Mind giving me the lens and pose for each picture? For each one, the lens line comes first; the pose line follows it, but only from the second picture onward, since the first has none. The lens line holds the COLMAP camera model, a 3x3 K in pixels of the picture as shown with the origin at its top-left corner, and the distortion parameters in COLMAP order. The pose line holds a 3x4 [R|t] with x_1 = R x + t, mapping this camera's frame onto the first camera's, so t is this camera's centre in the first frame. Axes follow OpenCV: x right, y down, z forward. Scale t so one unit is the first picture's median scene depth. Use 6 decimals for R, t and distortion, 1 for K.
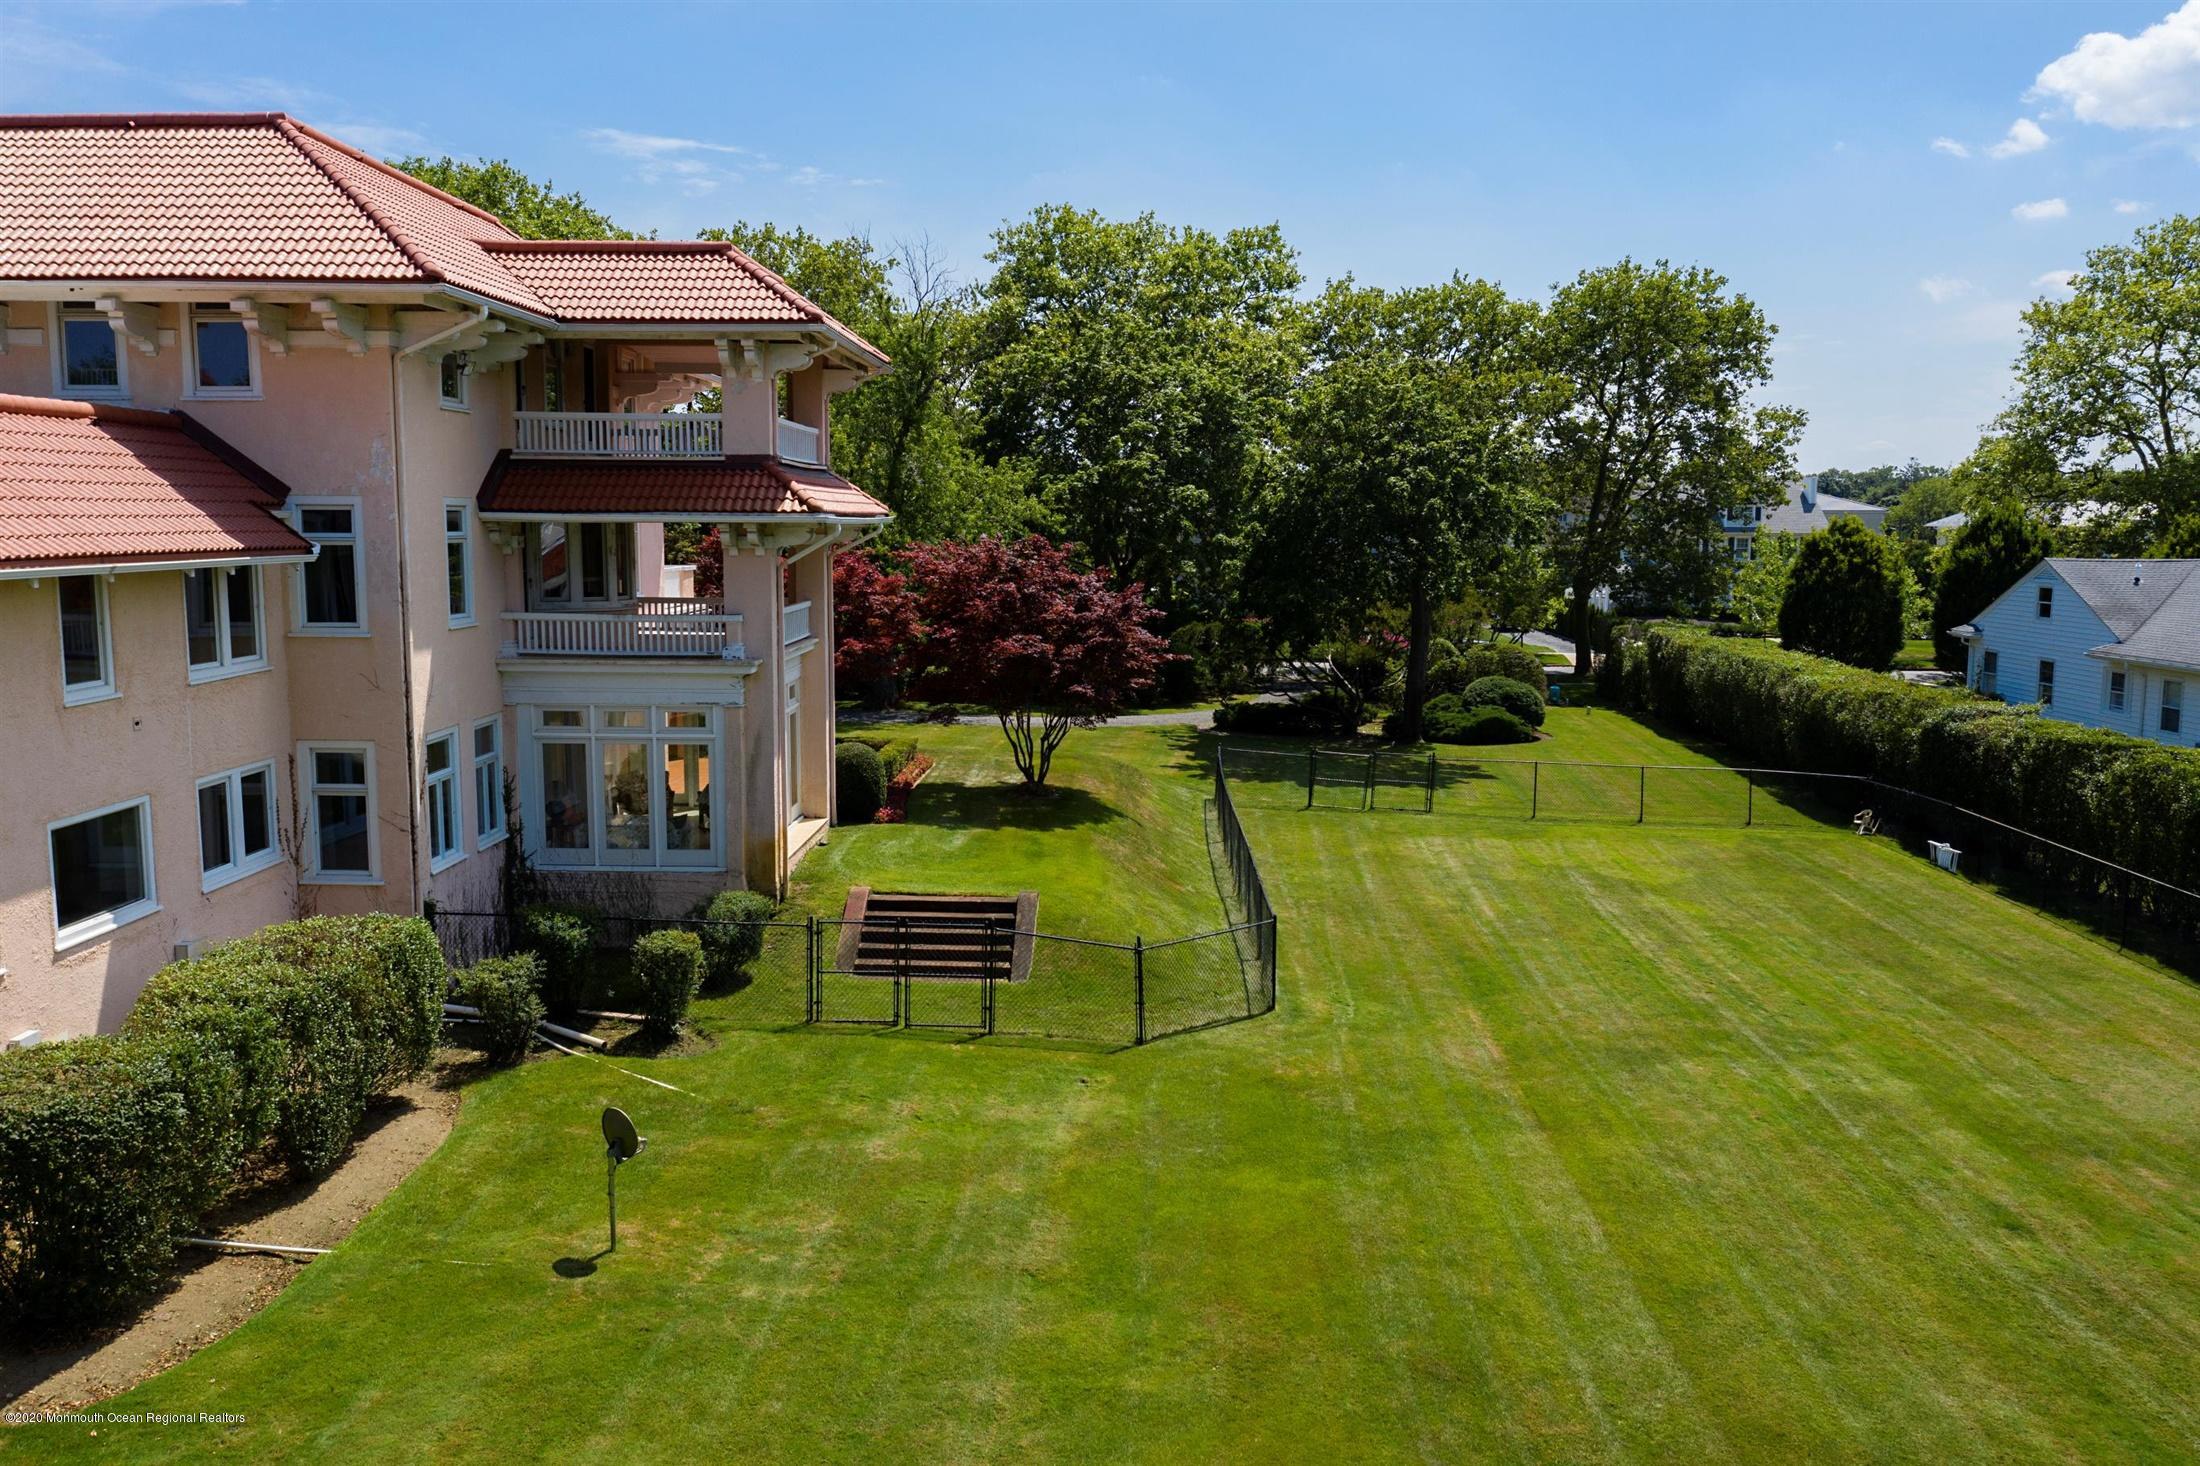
lens RADIAL K [[1732.9, 0, 1098.1], [0, 1732.9, 710.6], [0, 0, 1]] dist [0.001902, -0.014915]
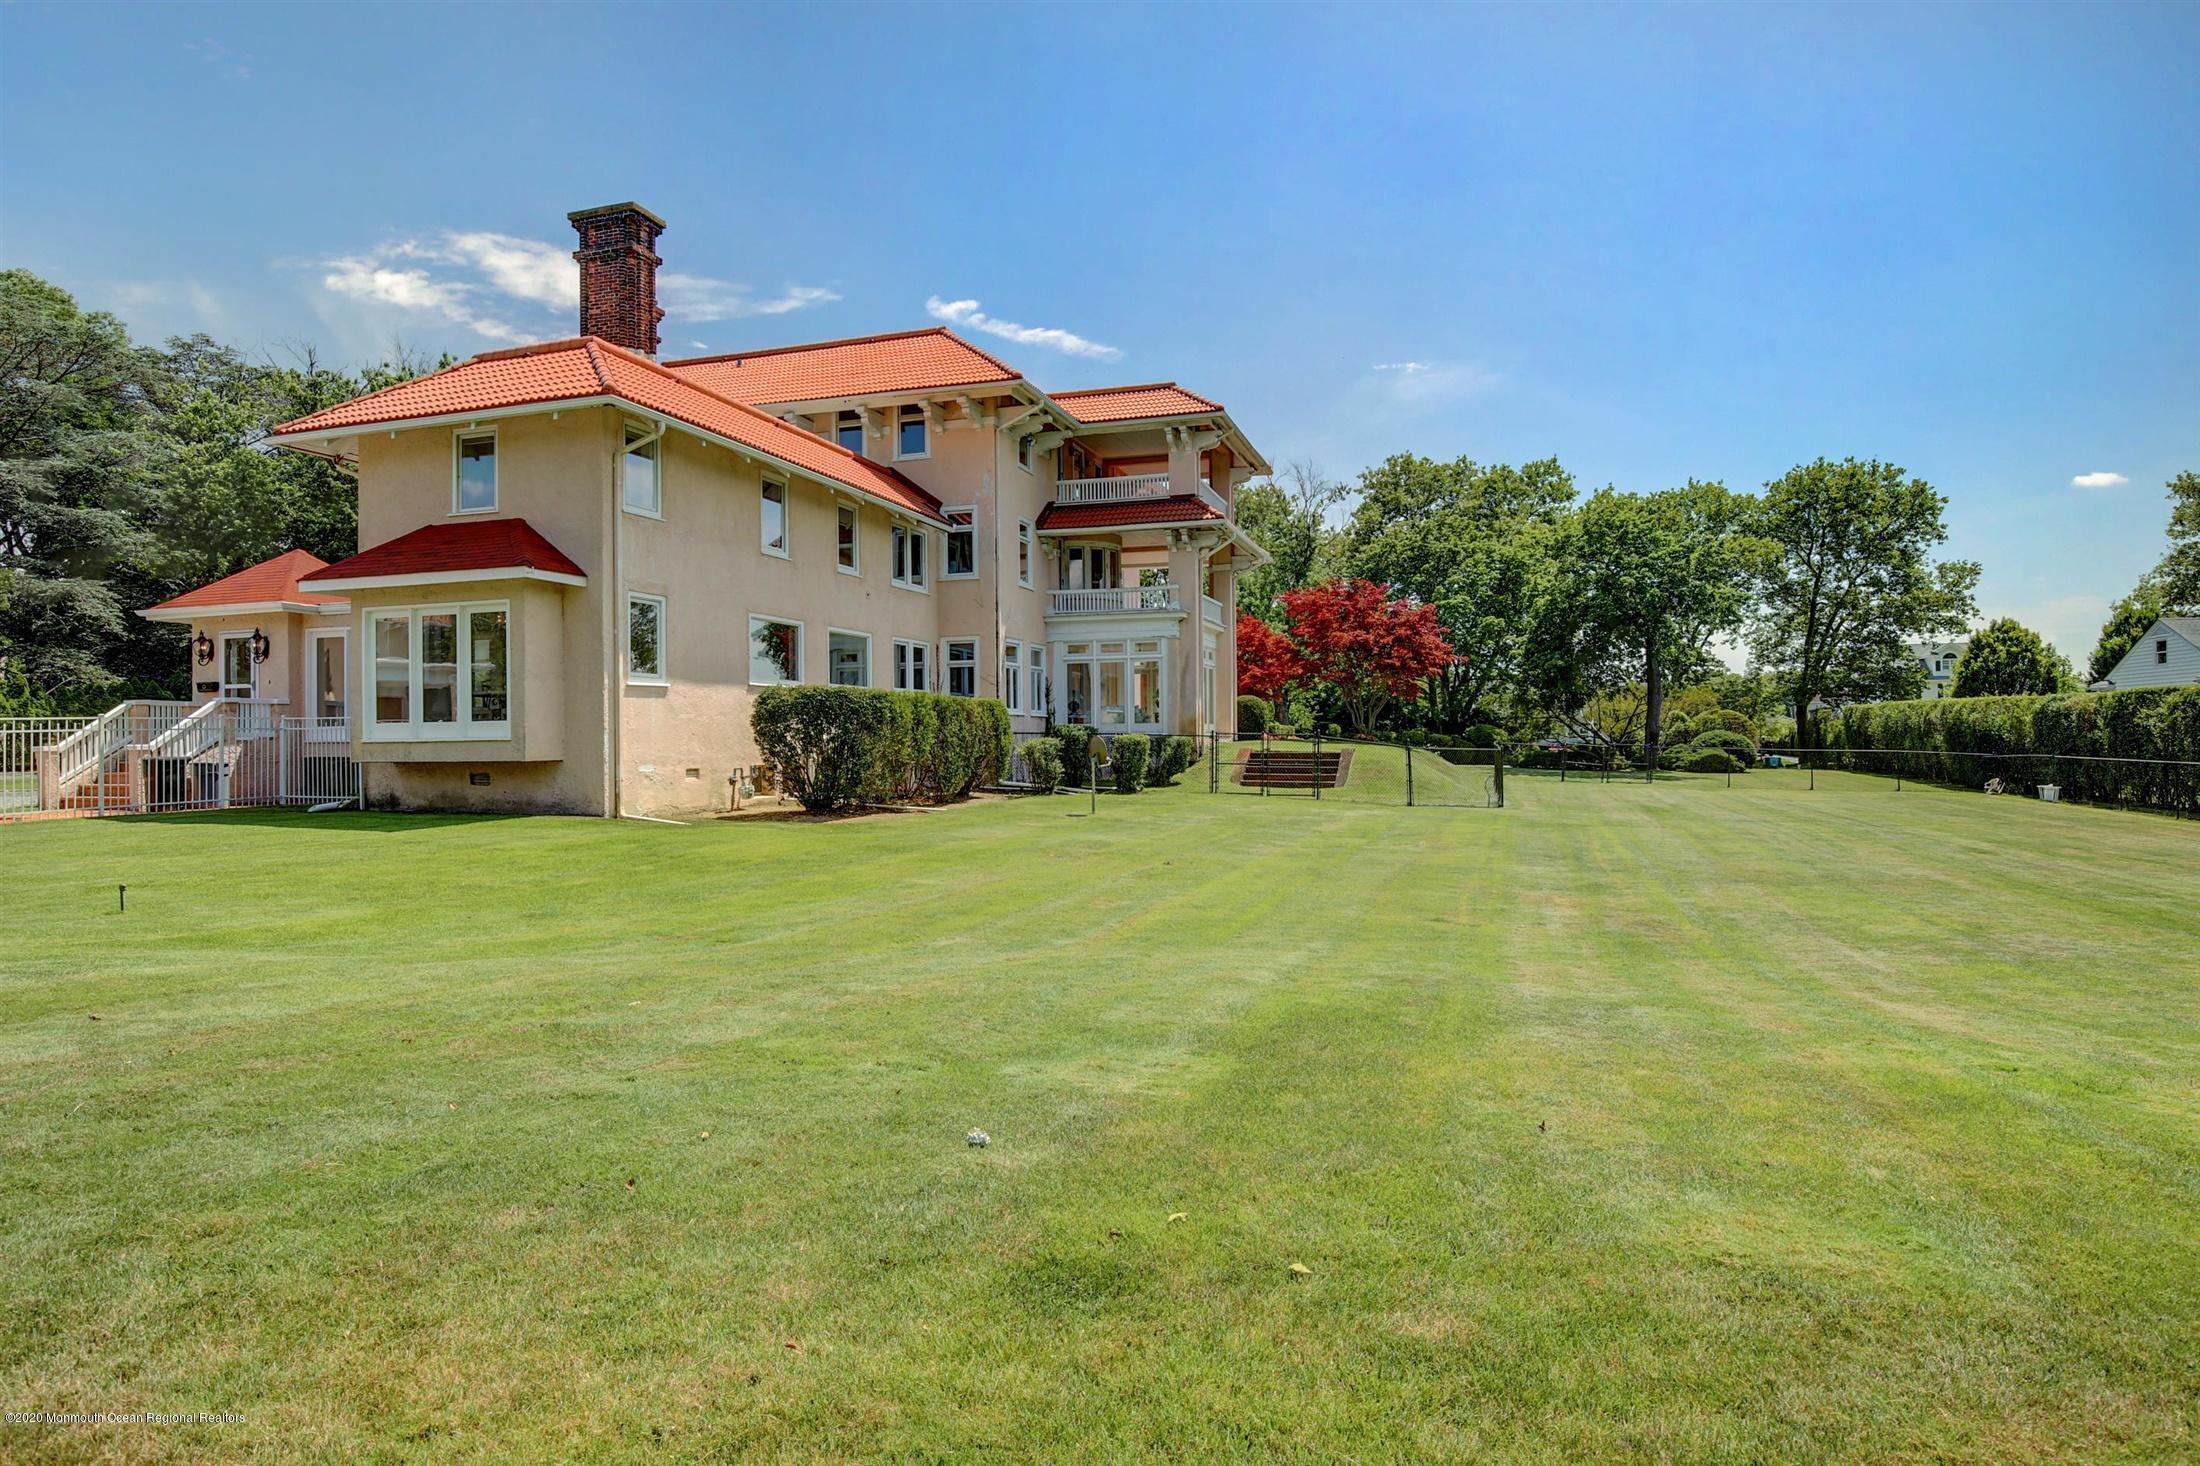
lens RADIAL K [[1213.7, 0, 1100.0], [0, 1213.7, 733.0], [0, 0, 1]] dist [-0.034349, 0.011934]
pose [[0.958664, -0.012833, -0.284250, 0.051831], [-0.020729, 0.993178, -0.114748, 0.197437], [0.283784, 0.115897, 0.951859, -0.131493]]
